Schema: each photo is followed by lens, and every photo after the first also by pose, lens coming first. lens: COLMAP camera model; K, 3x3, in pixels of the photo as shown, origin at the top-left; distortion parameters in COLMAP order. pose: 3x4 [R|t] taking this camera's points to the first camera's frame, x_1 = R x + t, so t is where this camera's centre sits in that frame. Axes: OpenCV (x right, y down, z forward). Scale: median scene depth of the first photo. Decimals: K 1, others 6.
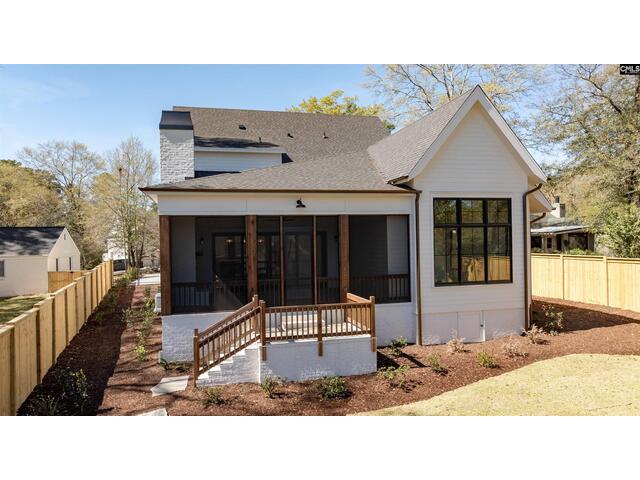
lens RADIAL K [[452.0, 0, 320.0], [0, 452.0, 240.0], [0, 0, 1]] dist [-0.003003, -0.000170]
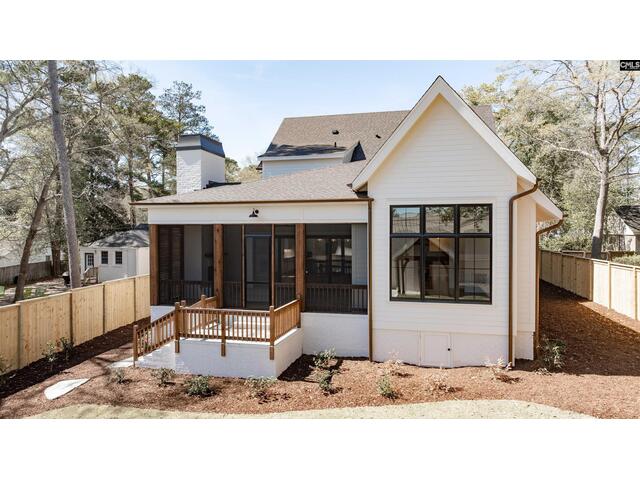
lens RADIAL K [[445.3, 0, 320.0], [0, 445.3, 240.0], [0, 0, 1]] dist [-0.000213, 0.000286]
pose [[0.887019, 0.023201, -0.461150, 0.567957], [-0.016354, 0.999689, 0.018839, -0.038778], [0.461444, -0.009169, 0.887122, 0.129250]]
